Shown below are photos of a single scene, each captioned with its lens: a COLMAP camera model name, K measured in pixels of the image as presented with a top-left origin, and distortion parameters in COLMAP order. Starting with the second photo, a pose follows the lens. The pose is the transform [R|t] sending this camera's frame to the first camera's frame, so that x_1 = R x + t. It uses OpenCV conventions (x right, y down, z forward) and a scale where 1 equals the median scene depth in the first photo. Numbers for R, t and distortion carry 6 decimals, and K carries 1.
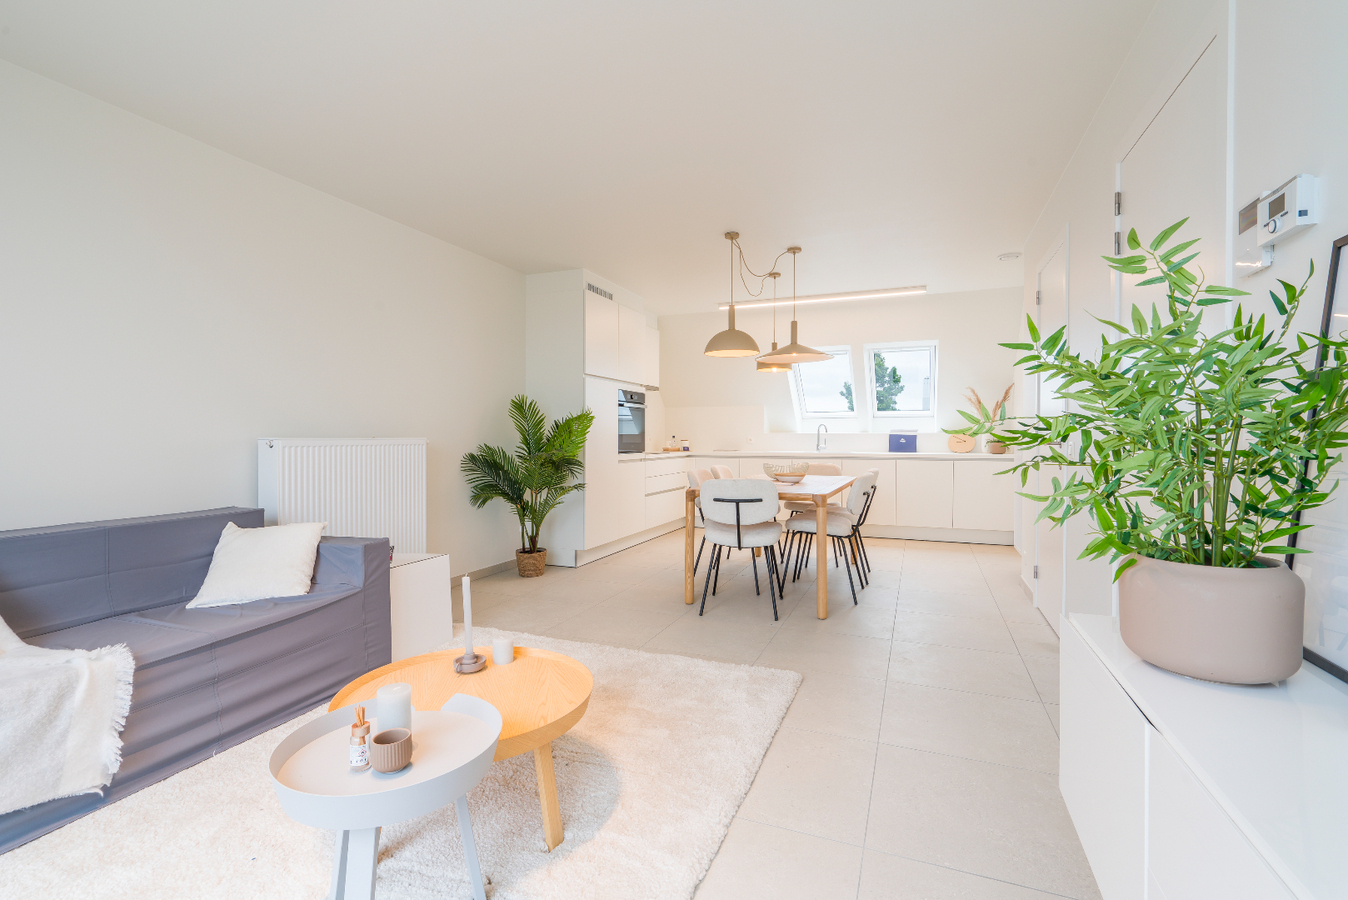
lens RADIAL K [[620.2, 0, 712.3], [0, 620.2, 416.9], [0, 0, 1]] dist [0.001933, 0.000970]
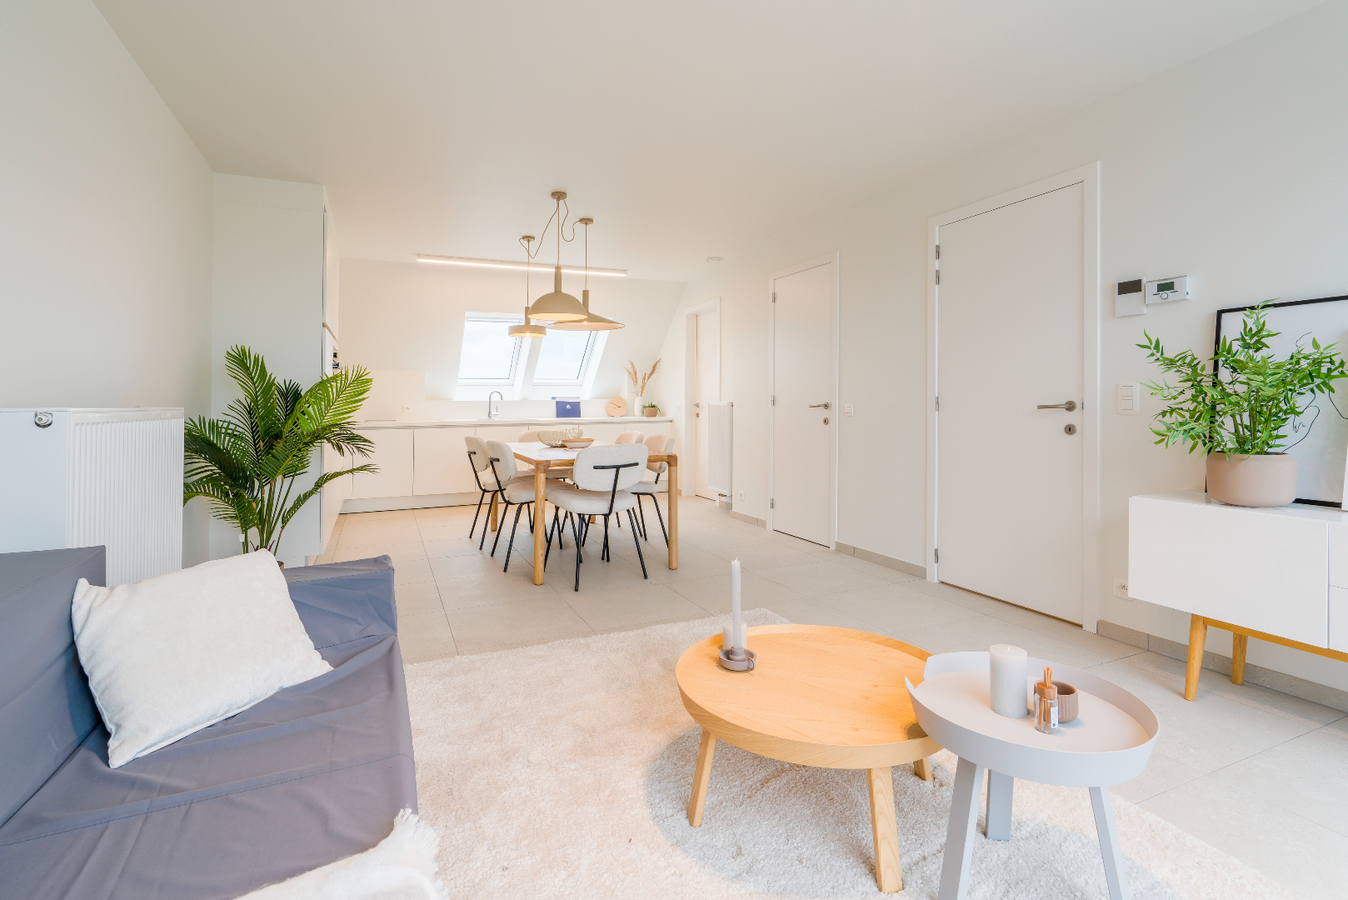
lens RADIAL K [[602.1, 0, 670.4], [0, 602.1, 369.1], [0, 0, 1]] dist [-0.000389, -0.000001]
pose [[0.728362, 0.031810, 0.684453, -0.420970], [-0.013258, 0.999389, -0.032338, 0.005881], [-0.685064, 0.014480, 0.728339, 0.169015]]
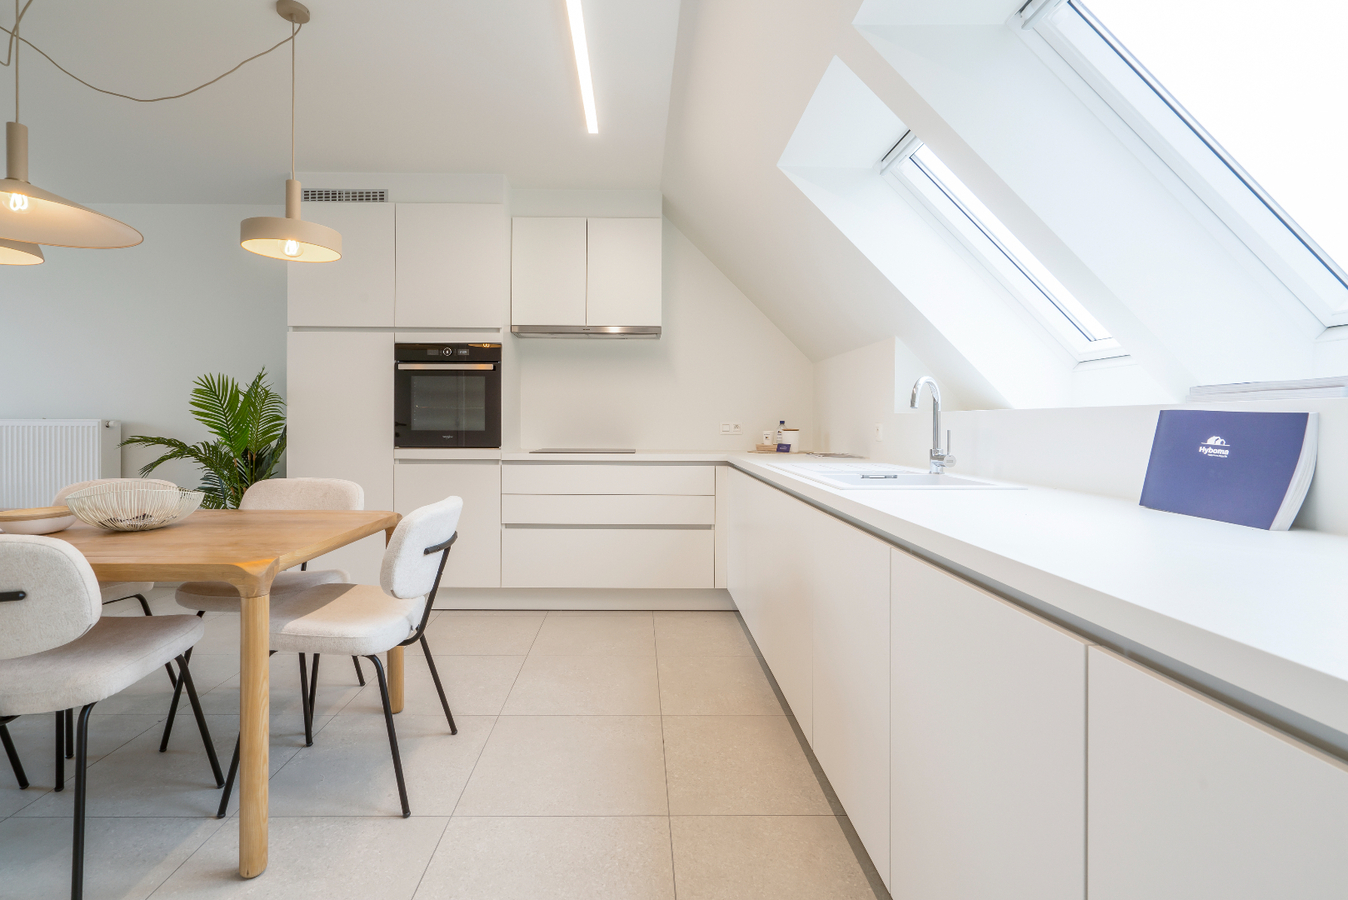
lens RADIAL K [[620.2, 0, 712.3], [0, 620.2, 416.9], [0, 0, 1]] dist [0.001933, 0.000970]
pose [[0.325622, -0.007911, -0.945467, 0.603276], [0.025201, 0.999682, 0.000315, 0.041209], [0.945164, -0.023929, 0.325718, 1.251264]]
